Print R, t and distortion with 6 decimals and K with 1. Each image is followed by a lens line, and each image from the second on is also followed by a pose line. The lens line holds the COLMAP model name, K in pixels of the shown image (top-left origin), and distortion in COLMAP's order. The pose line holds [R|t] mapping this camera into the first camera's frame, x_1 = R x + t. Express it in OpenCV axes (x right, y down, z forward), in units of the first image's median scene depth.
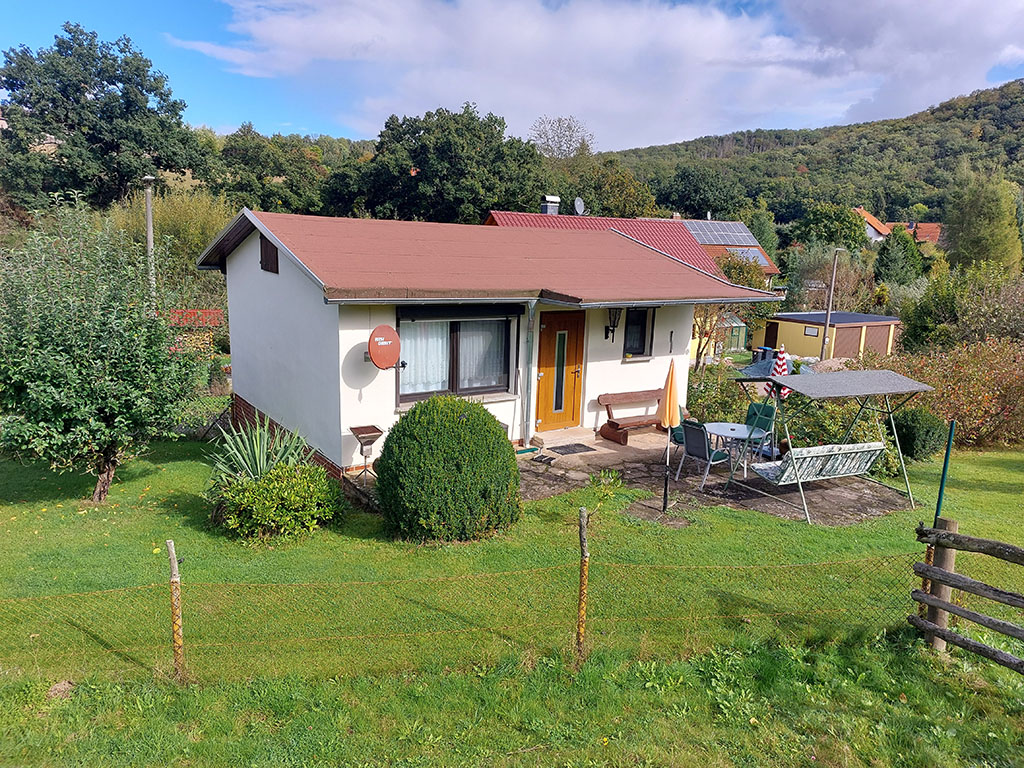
lens RADIAL K [[716.9, 0, 505.8], [0, 716.9, 397.7], [0, 0, 1]] dist [0.051267, -0.056346]
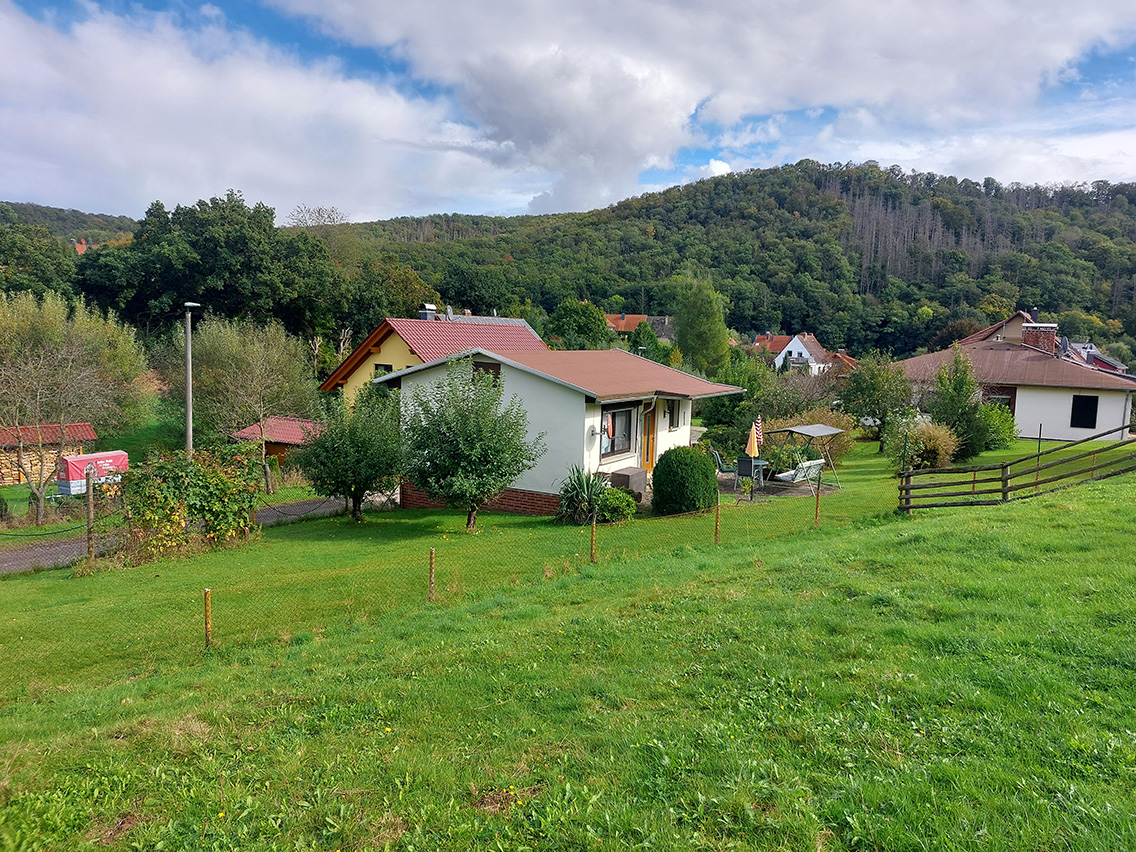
lens RADIAL K [[802.3, 0, 568.0], [0, 802.3, 426.0], [0, 0, 1]] dist [-0.037849, -0.001784]
pose [[0.899326, -0.050507, 0.434351, -0.998502], [0.089674, 0.993498, -0.070147, 0.054438], [-0.427984, 0.102035, 0.898008, -0.665745]]
